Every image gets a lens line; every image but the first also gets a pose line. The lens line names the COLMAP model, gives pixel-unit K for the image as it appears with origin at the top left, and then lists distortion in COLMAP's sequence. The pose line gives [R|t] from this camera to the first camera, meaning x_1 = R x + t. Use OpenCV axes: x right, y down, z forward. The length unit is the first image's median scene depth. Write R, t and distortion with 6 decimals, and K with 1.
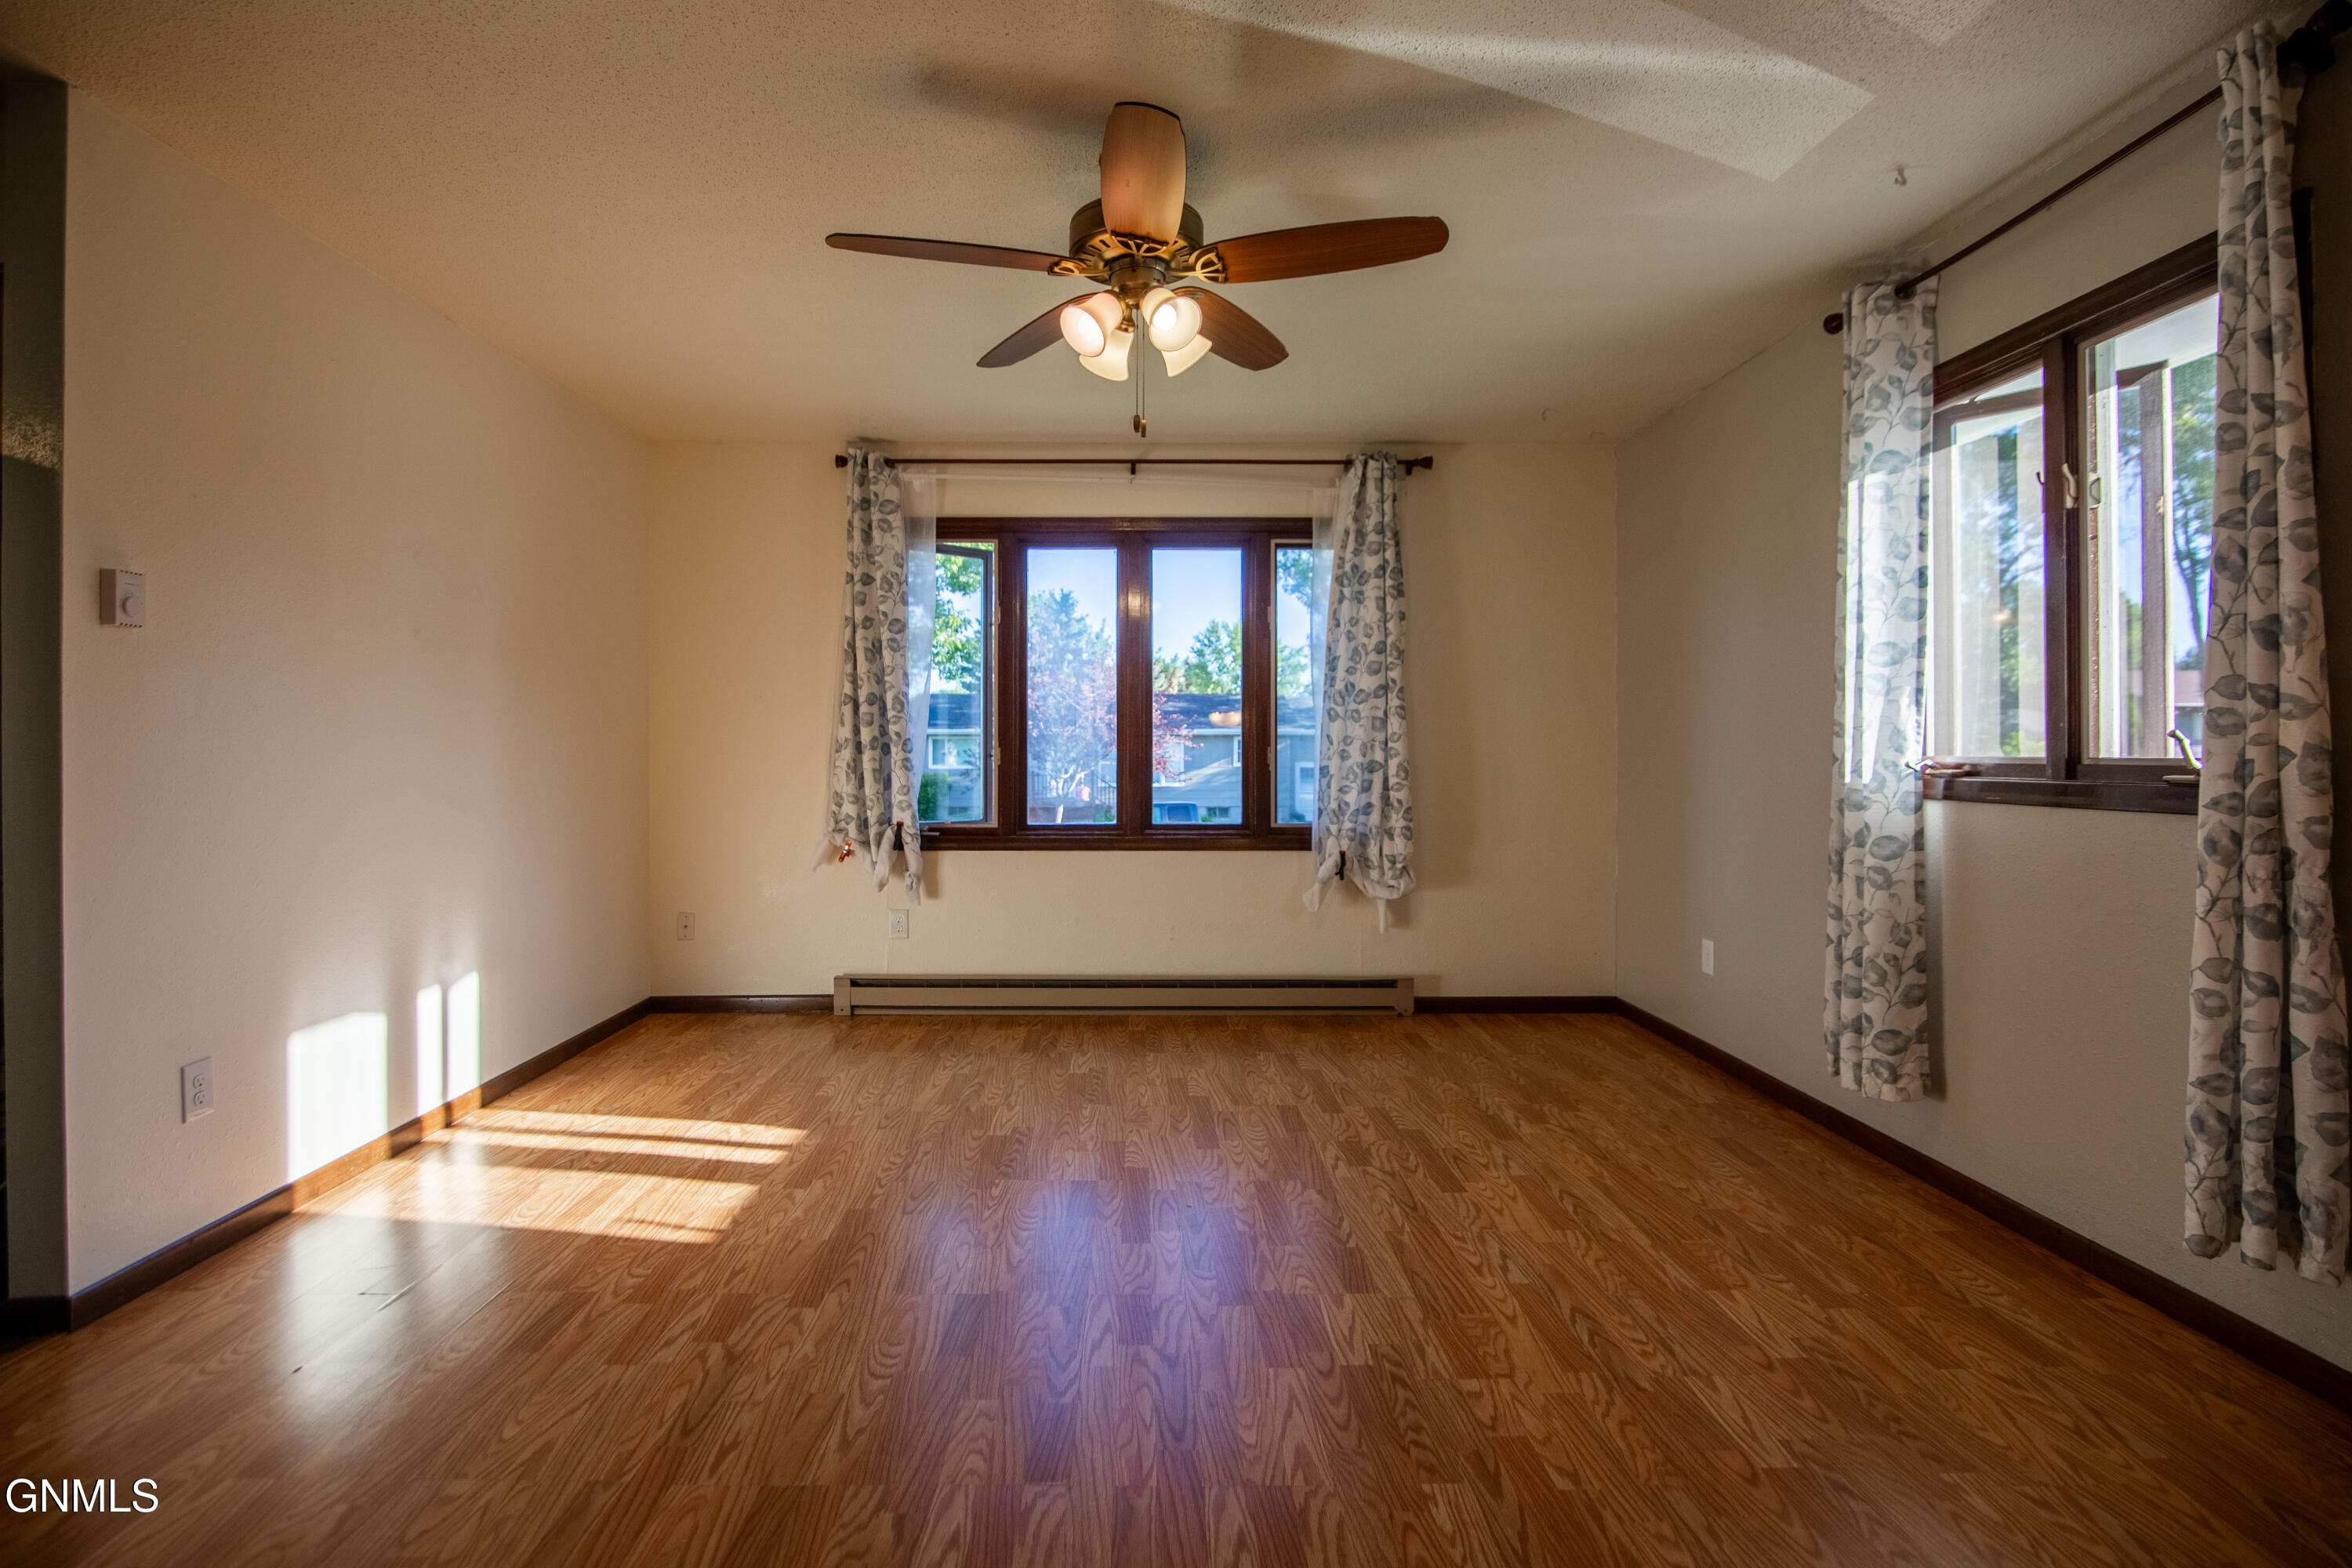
lens RADIAL K [[1102.0, 0, 1149.8], [0, 1102.0, 747.7], [0, 0, 1]] dist [-0.021798, 0.001432]
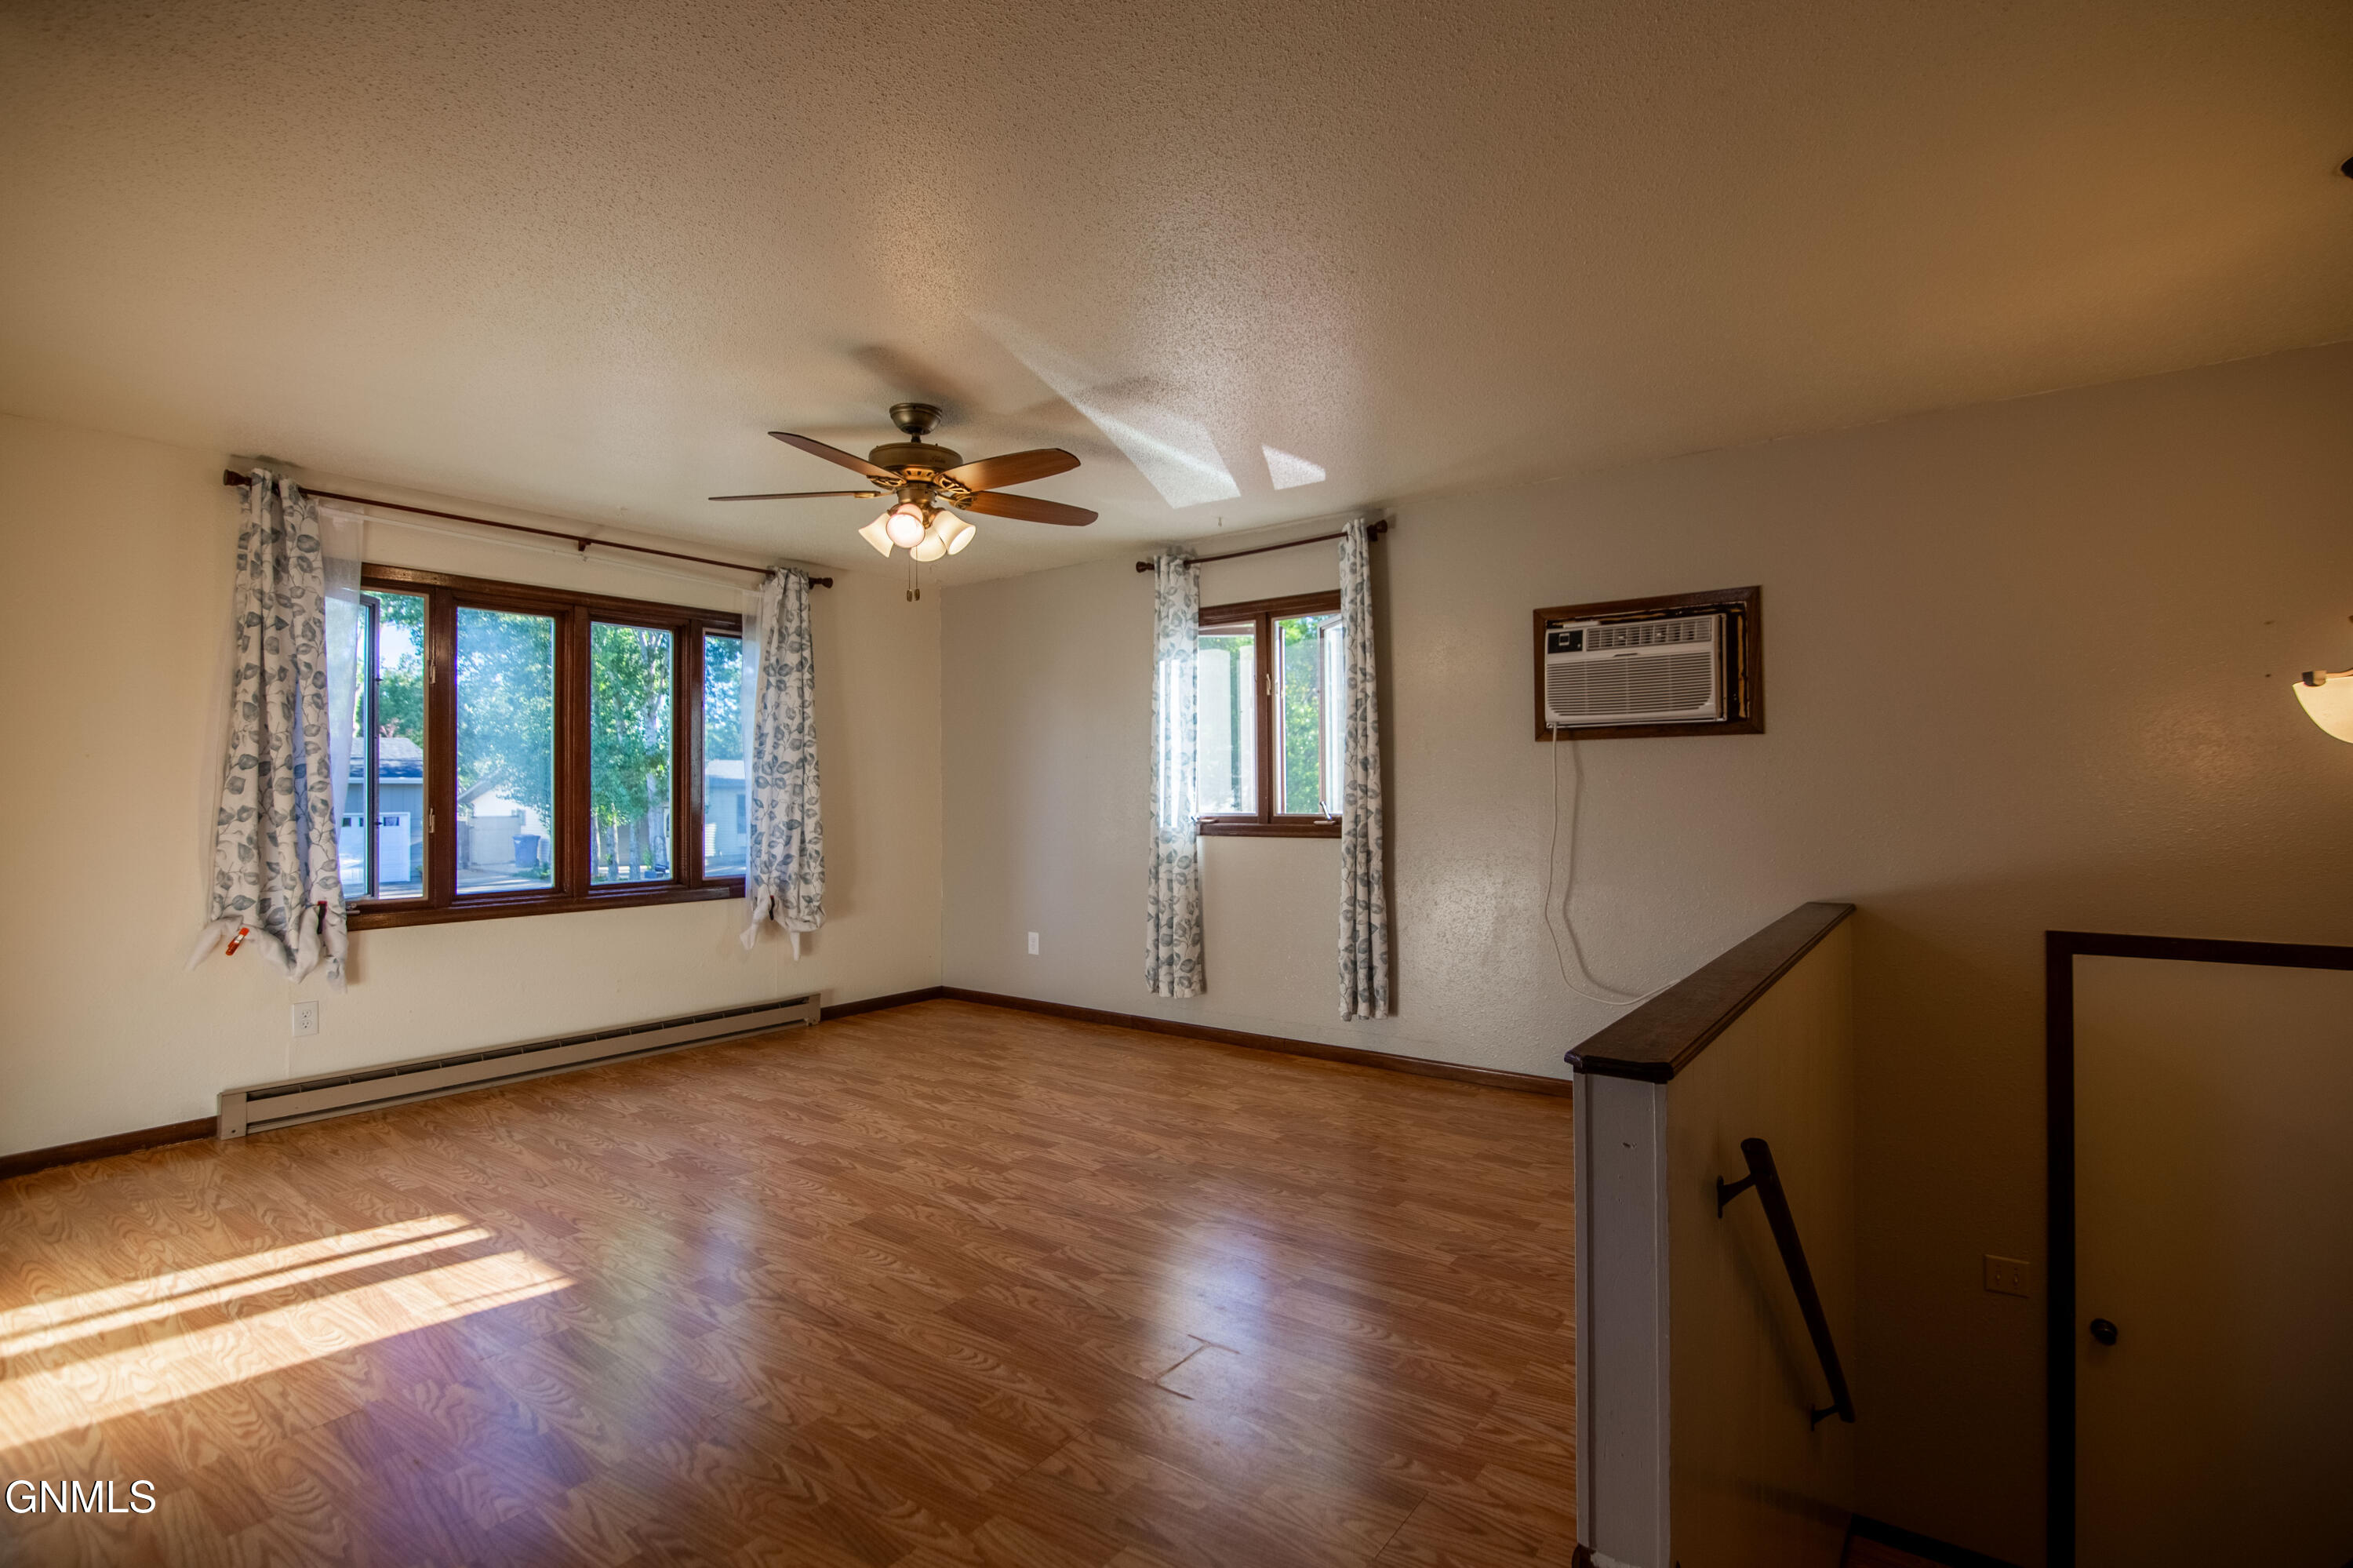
lens RADIAL K [[1102.5, 0, 1173.4], [0, 1102.5, 778.9], [0, 0, 1]] dist [-0.021798, 0.001432]
pose [[0.599994, 0.005868, 0.799983, -0.801095], [0.003986, 0.999939, -0.010325, -0.029978], [-0.799994, 0.009384, 0.599934, -0.112718]]
